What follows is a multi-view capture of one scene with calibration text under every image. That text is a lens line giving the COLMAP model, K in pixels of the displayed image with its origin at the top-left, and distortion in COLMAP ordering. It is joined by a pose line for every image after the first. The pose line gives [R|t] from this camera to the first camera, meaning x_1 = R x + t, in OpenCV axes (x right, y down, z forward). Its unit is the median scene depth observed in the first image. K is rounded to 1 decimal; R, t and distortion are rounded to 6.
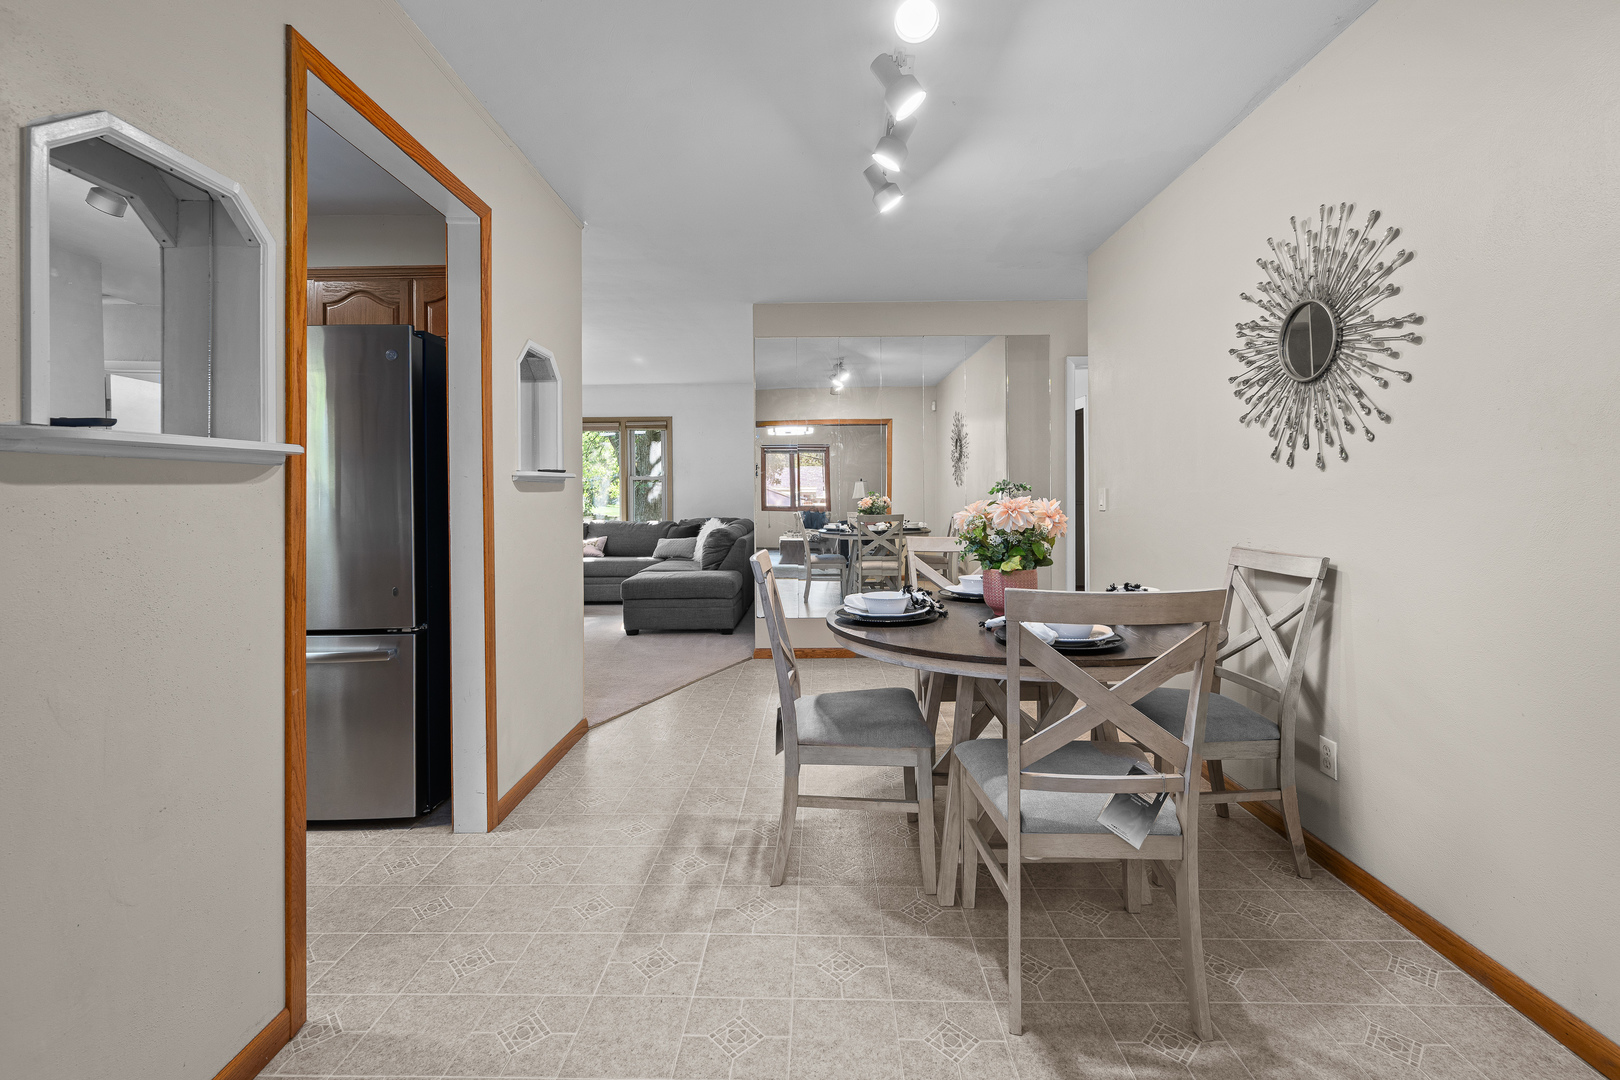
lens RADIAL K [[698.5, 0, 809.6], [0, 698.5, 490.1], [0, 0, 1]] dist [-0.003229, -0.000290]
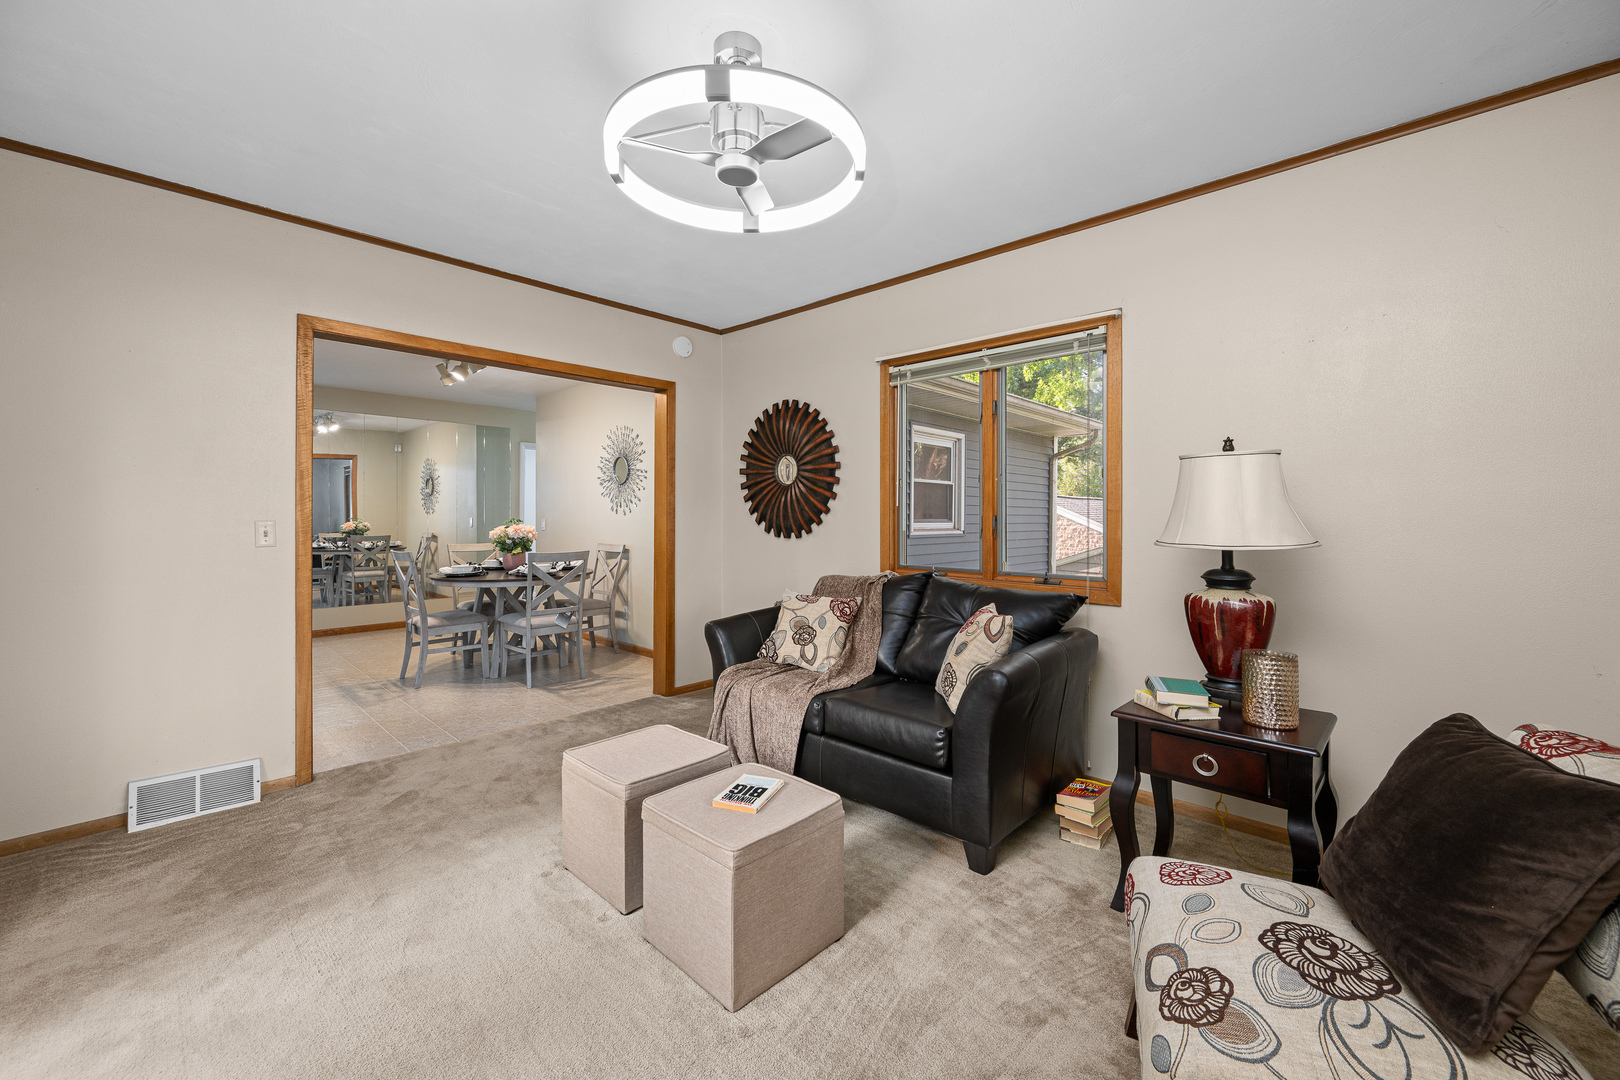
lens RADIAL K [[639.5, 0, 819.0], [0, 639.5, 533.5], [0, 0, 1]] dist [-0.001170, 0.000047]
pose [[0.671490, -0.012133, 0.740914, -0.680881], [-0.010852, 0.999598, 0.026205, -0.031372], [-0.740934, -0.025637, 0.671088, -1.356271]]
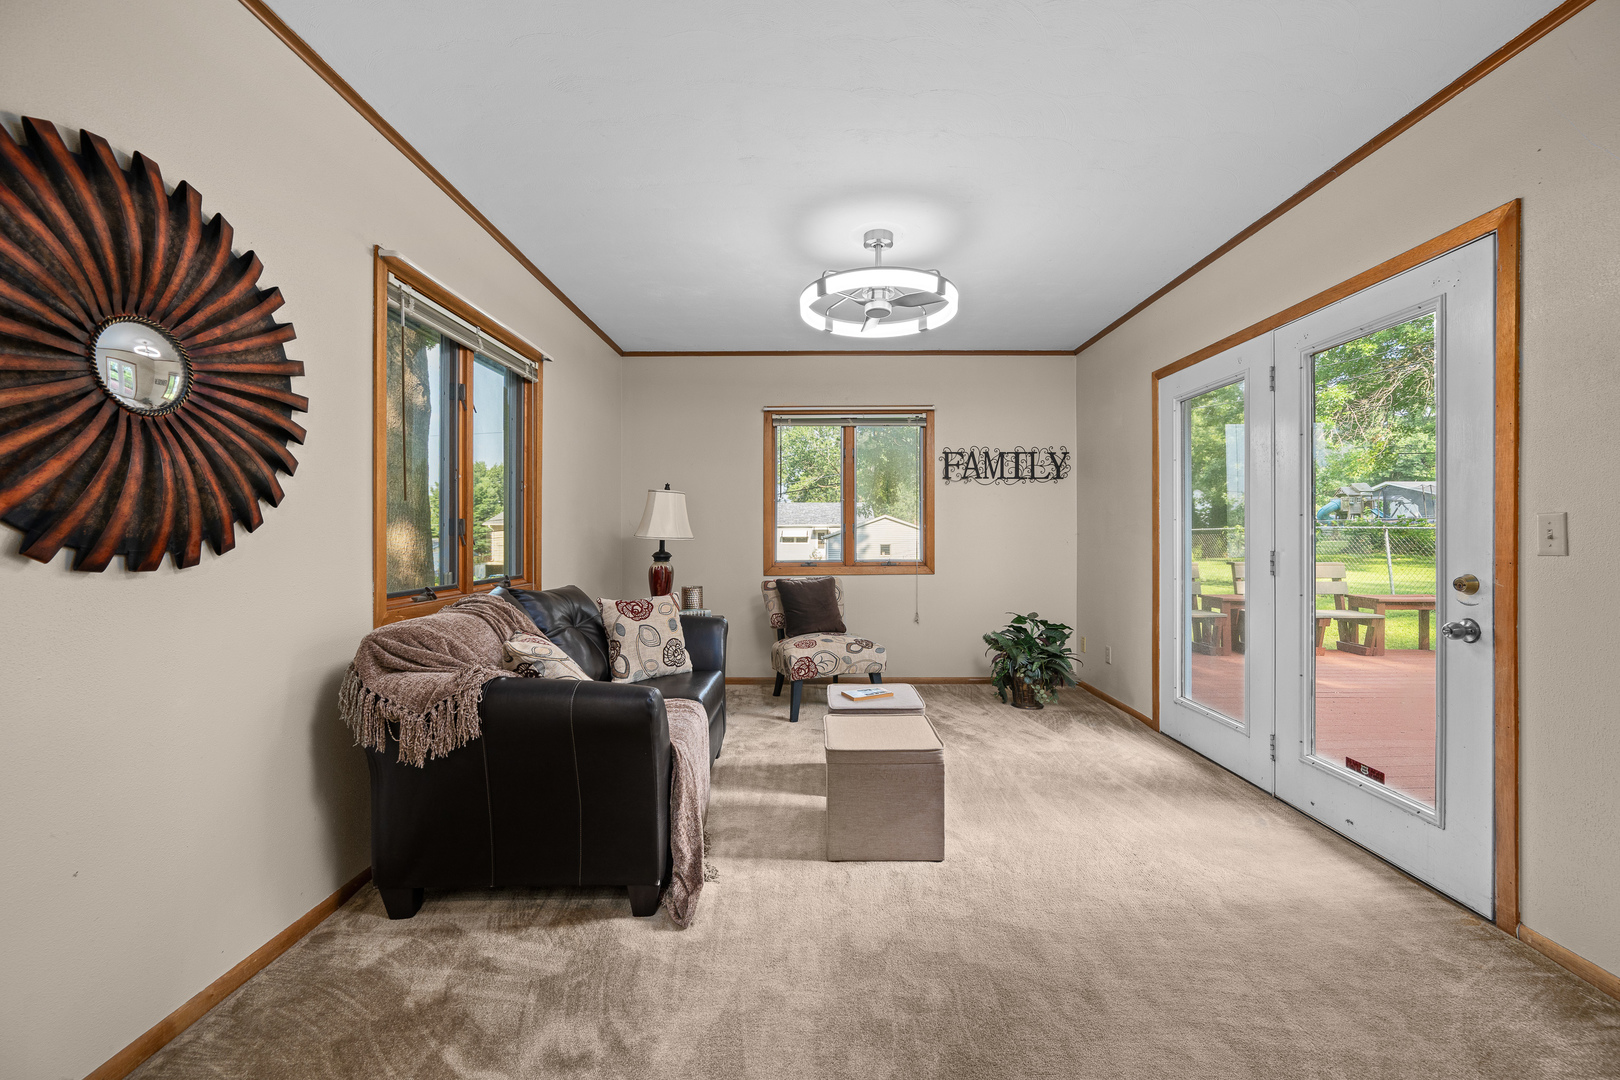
lens RADIAL K [[639.5, 0, 819.0], [0, 639.5, 533.5], [0, 0, 1]] dist [-0.001170, 0.000047]
pose [[-0.999889, 0.009023, -0.011896, -0.024570], [0.009108, 0.999933, -0.007109, 0.006040], [0.011831, -0.007217, -0.999904, 0.555788]]
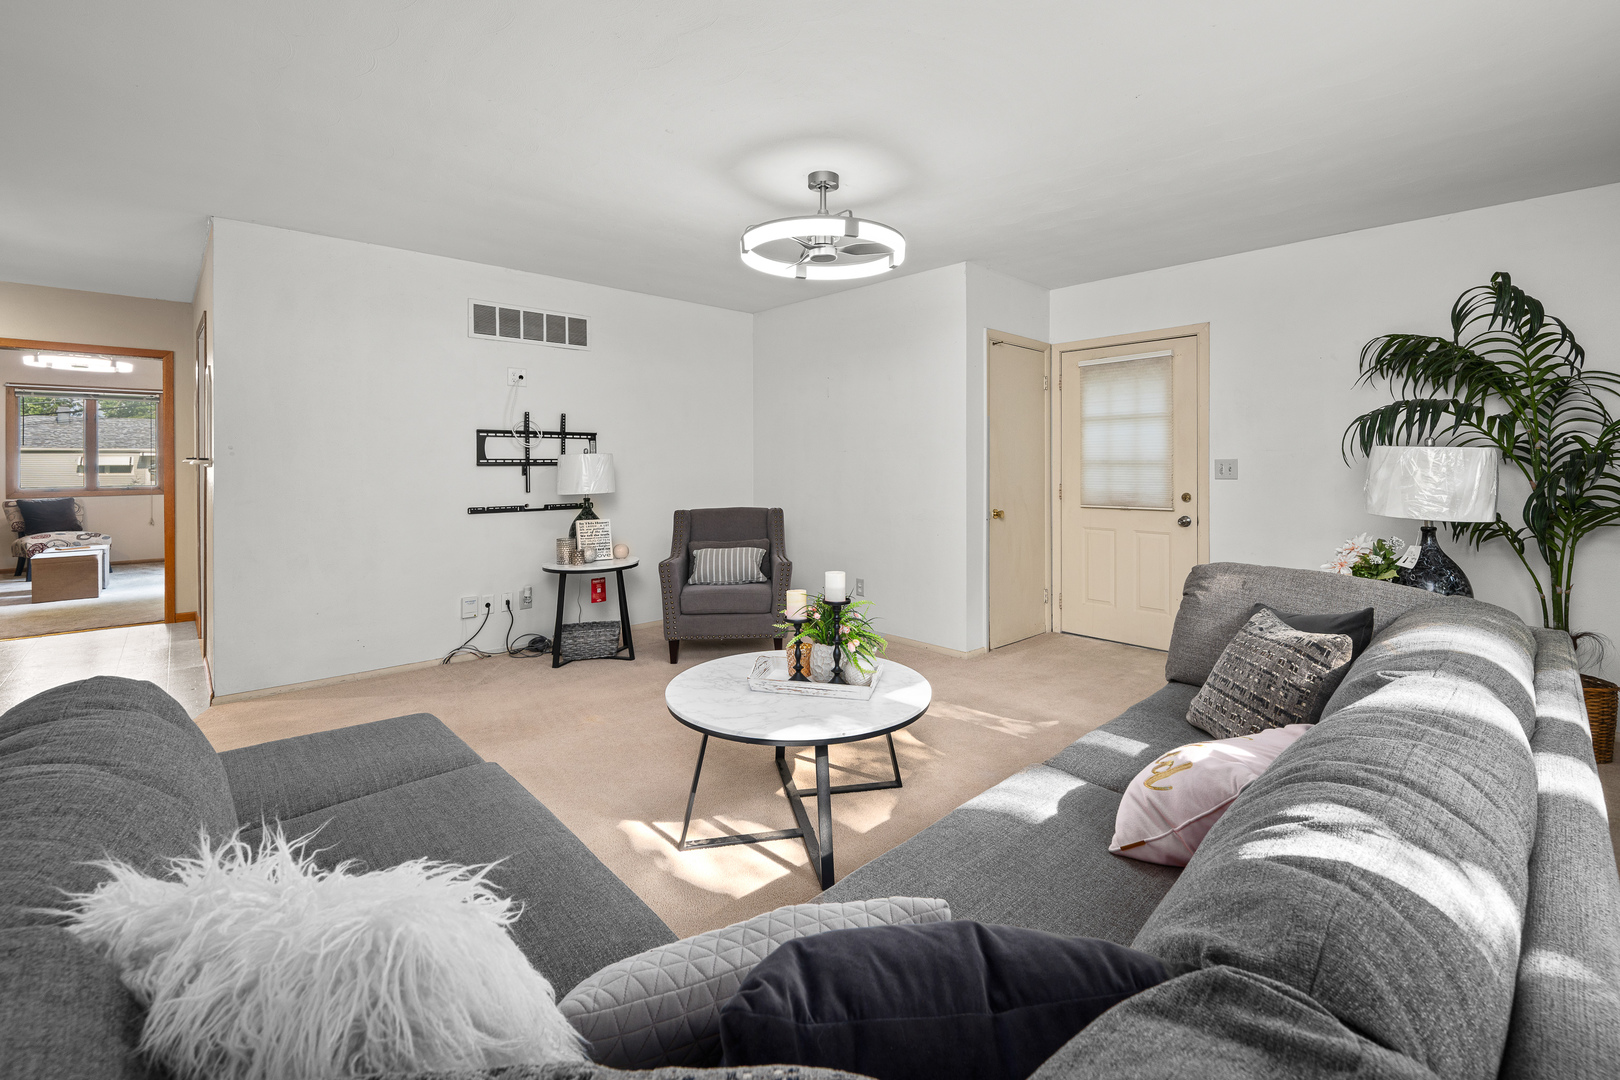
lens RADIAL K [[695.0, 0, 811.2], [0, 695.0, 465.8], [0, 0, 1]] dist [0.000358, 0.000221]
pose [[-0.728916, 0.010754, -0.684518, -0.409684], [0.008099, 0.999942, 0.007086, -0.022517], [0.684555, -0.000378, -0.728961, 3.609682]]
